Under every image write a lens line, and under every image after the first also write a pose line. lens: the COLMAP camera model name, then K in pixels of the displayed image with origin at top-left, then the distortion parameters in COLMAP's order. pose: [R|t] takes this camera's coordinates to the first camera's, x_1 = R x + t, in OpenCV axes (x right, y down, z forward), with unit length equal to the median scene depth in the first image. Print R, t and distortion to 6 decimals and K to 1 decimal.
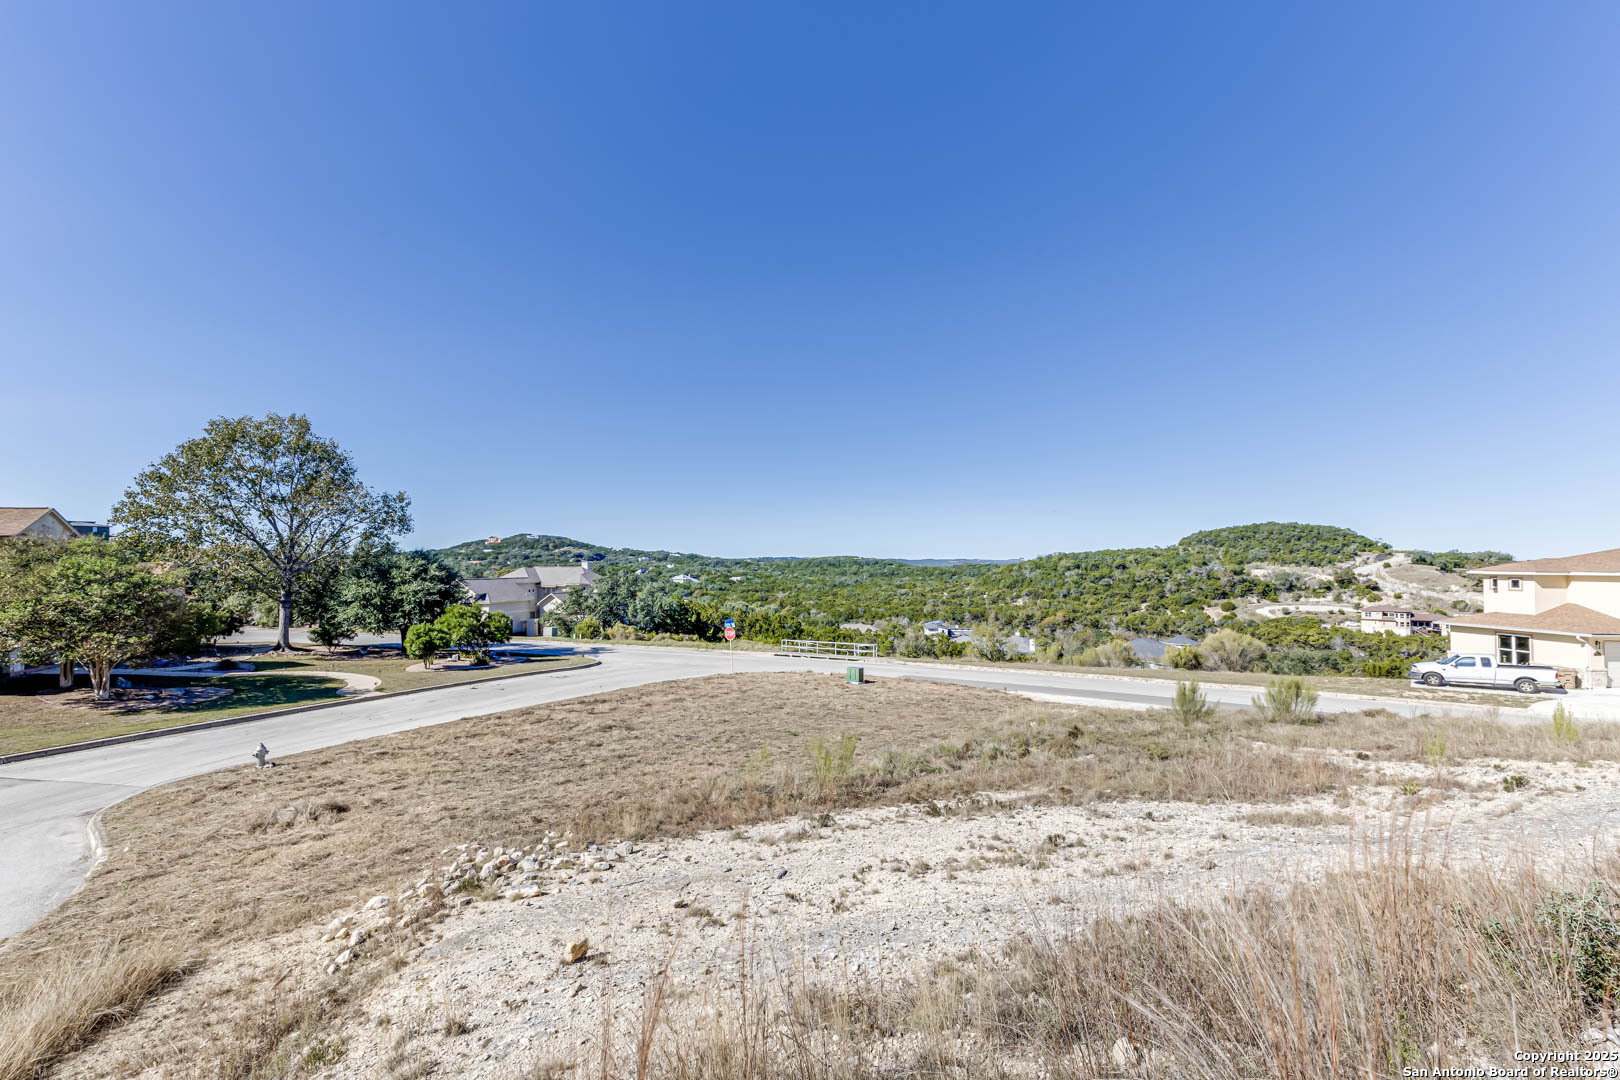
lens RADIAL K [[717.8, 0, 804.8], [0, 717.8, 547.0], [0, 0, 1]] dist [0.025146, -0.000531]
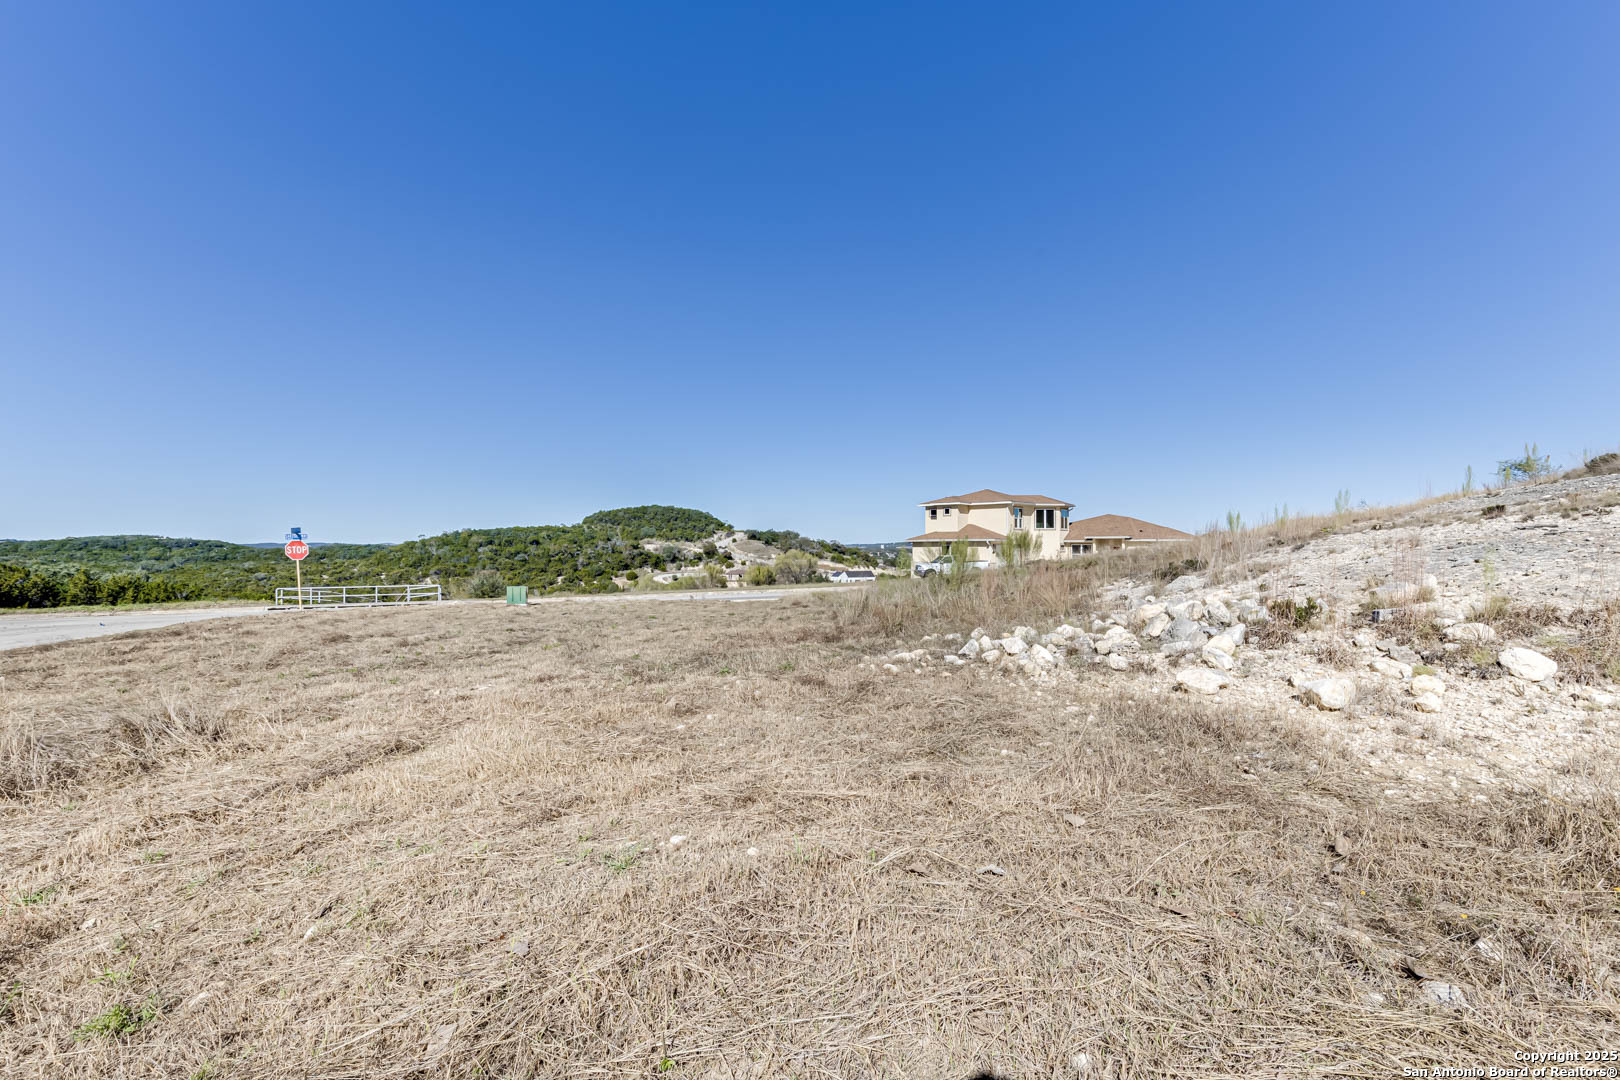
lens RADIAL K [[717.8, 0, 805.9], [0, 717.8, 537.6], [0, 0, 1]] dist [0.025146, -0.000531]
pose [[0.691580, 0.004873, 0.722284, -0.224728], [-0.011789, 0.999920, 0.004542, 0.085281], [-0.722204, -0.011656, 0.691582, 0.181530]]
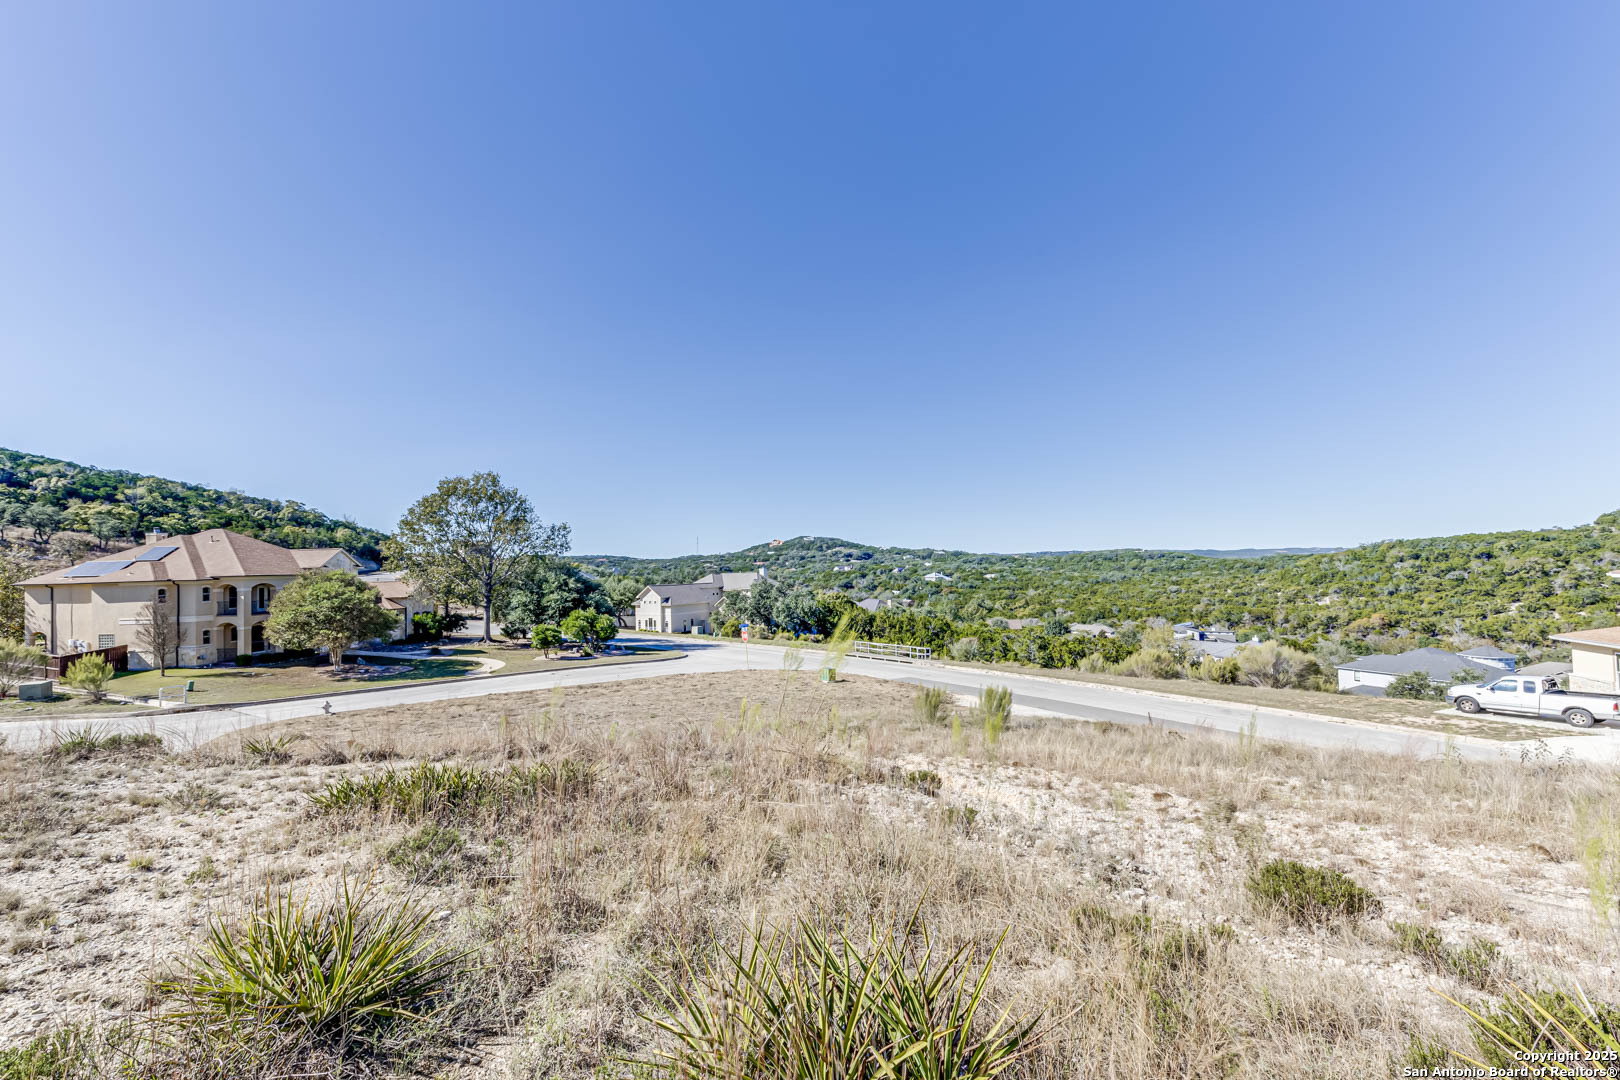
lens RADIAL K [[717.8, 0, 802.6], [0, 717.8, 536.2], [0, 0, 1]] dist [0.025146, -0.000531]
pose [[0.928714, -0.034248, -0.369213, 0.363610], [0.030170, 0.999403, -0.016816, -0.018578], [0.369568, 0.004478, 0.929193, -0.060252]]
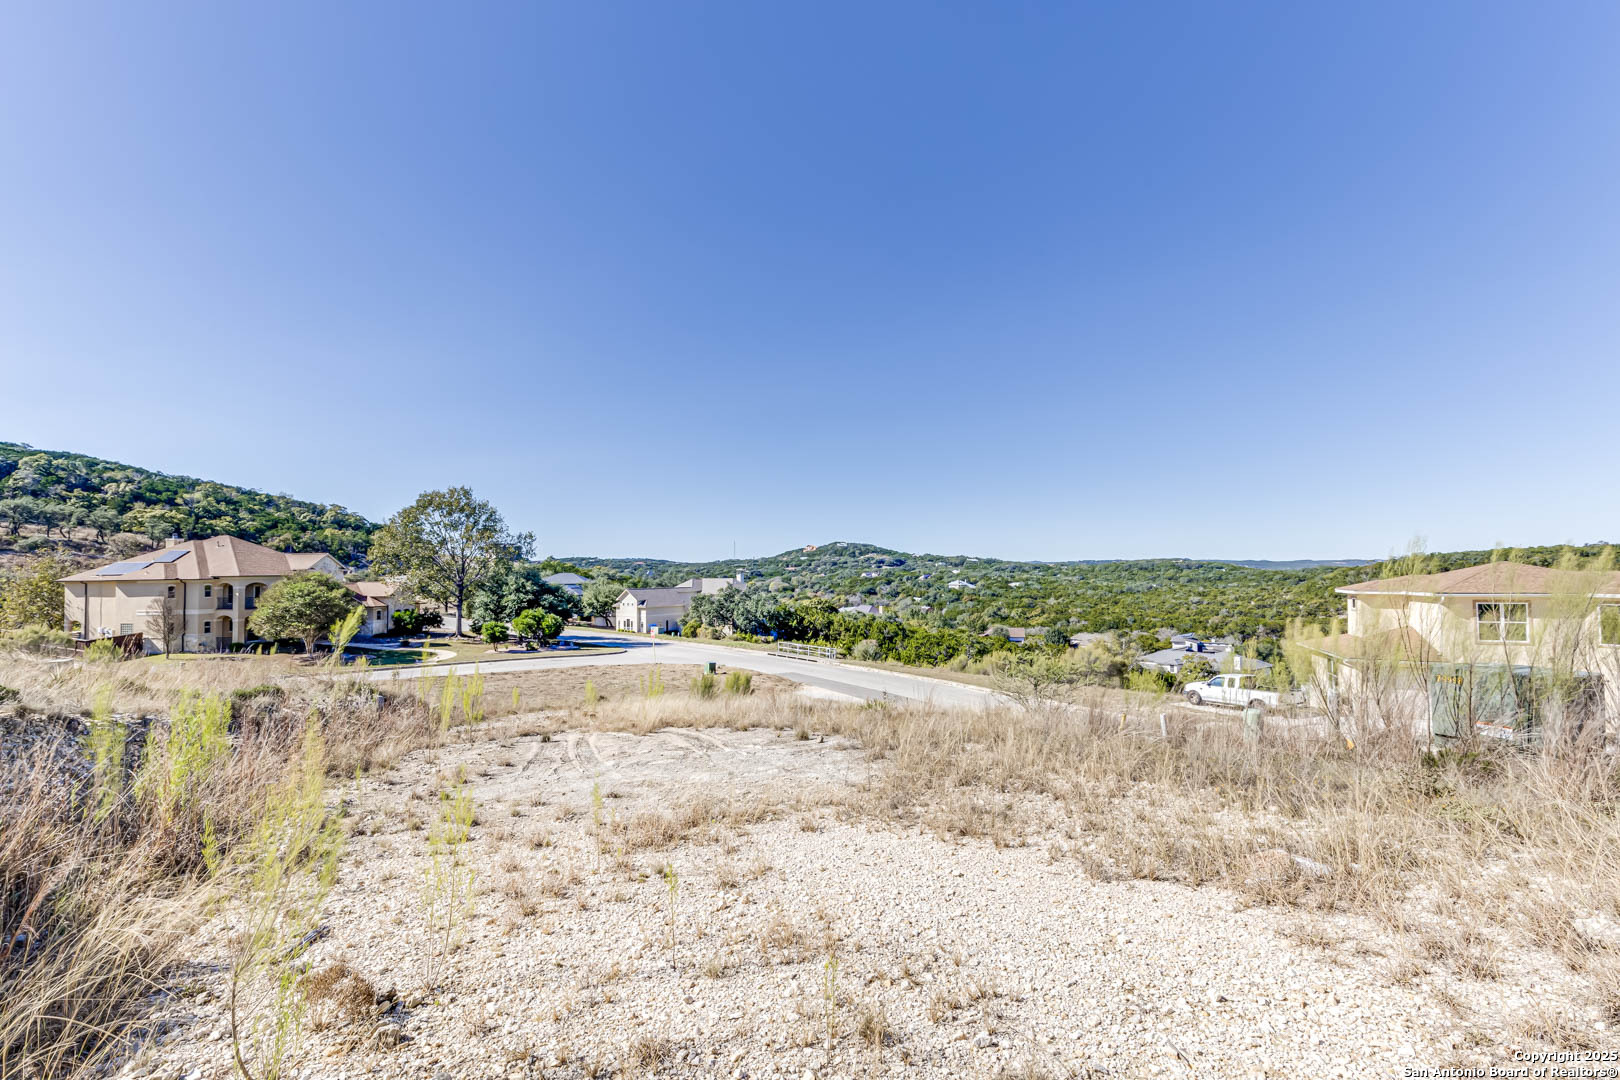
lens RADIAL K [[717.8, 0, 800.7], [0, 717.8, 533.9], [0, 0, 1]] dist [0.025146, -0.000531]
pose [[0.907393, -0.029243, -0.419265, 0.620746], [0.018875, 0.999405, -0.028856, -0.021349], [0.419859, 0.018270, 0.907405, -0.110575]]
